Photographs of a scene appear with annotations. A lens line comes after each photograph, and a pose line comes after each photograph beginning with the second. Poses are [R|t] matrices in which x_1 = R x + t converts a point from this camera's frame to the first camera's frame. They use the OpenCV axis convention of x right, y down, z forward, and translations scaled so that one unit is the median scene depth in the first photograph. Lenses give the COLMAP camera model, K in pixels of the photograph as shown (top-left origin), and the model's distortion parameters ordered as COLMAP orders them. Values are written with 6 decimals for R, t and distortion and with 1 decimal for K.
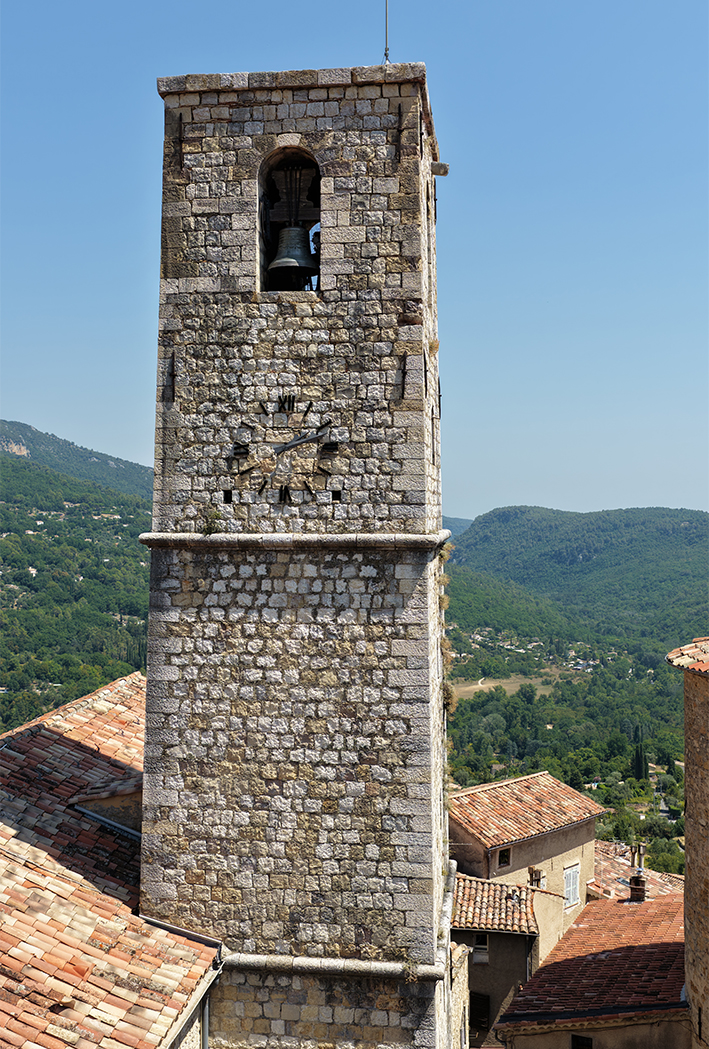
lens RADIAL K [[1216.8, 0, 275.3], [0, 1216.8, 524.6], [0, 0, 1]] dist [0.000067, -0.032824]
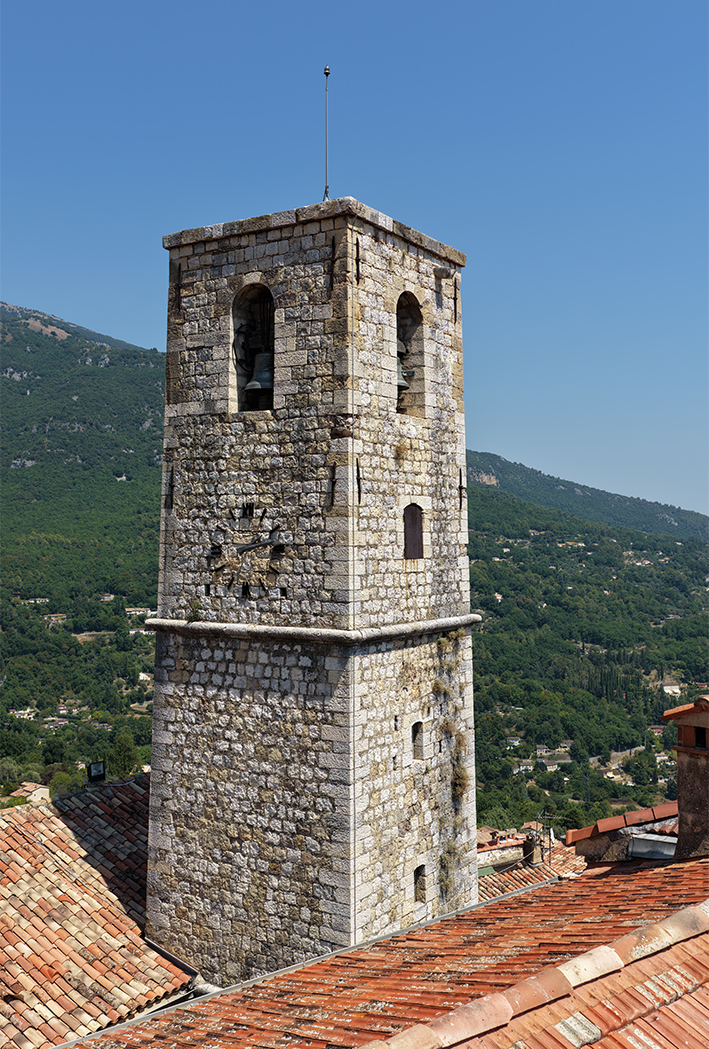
lens RADIAL K [[1216.8, 0, 275.3], [0, 1216.8, 524.6], [0, 0, 1]] dist [0.000067, -0.032824]
pose [[0.869566, -0.003888, -0.493801, 0.594964], [0.002500, 0.999991, -0.003471, -0.081752], [0.493810, 0.001784, 0.869568, 0.019662]]
